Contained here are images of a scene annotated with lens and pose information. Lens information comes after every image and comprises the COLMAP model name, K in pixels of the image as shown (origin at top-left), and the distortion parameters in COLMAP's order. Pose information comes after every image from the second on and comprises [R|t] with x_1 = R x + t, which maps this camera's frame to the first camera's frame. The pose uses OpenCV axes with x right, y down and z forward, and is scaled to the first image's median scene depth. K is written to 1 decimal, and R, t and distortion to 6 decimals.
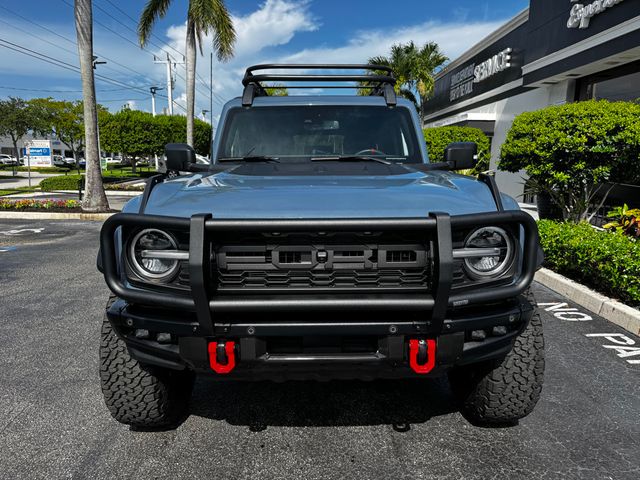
lens RADIAL K [[456.8, 0, 321.0], [0, 456.8, 241.6], [0, 0, 1]] dist [0.001059, -0.013756]
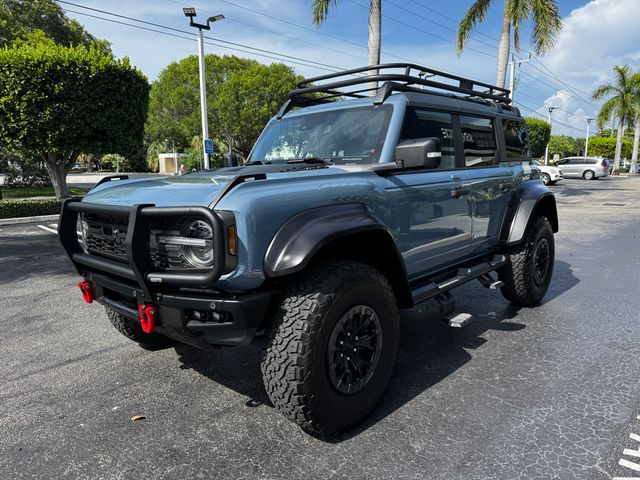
lens RADIAL K [[456.8, 0, 322.1], [0, 456.8, 238.6], [0, 0, 1]] dist [0.001059, -0.013756]
pose [[0.736025, 0.098744, -0.669714, 1.002498], [-0.104422, 0.994025, 0.031799, -0.041135], [0.668852, 0.046529, 0.741938, 0.274651]]
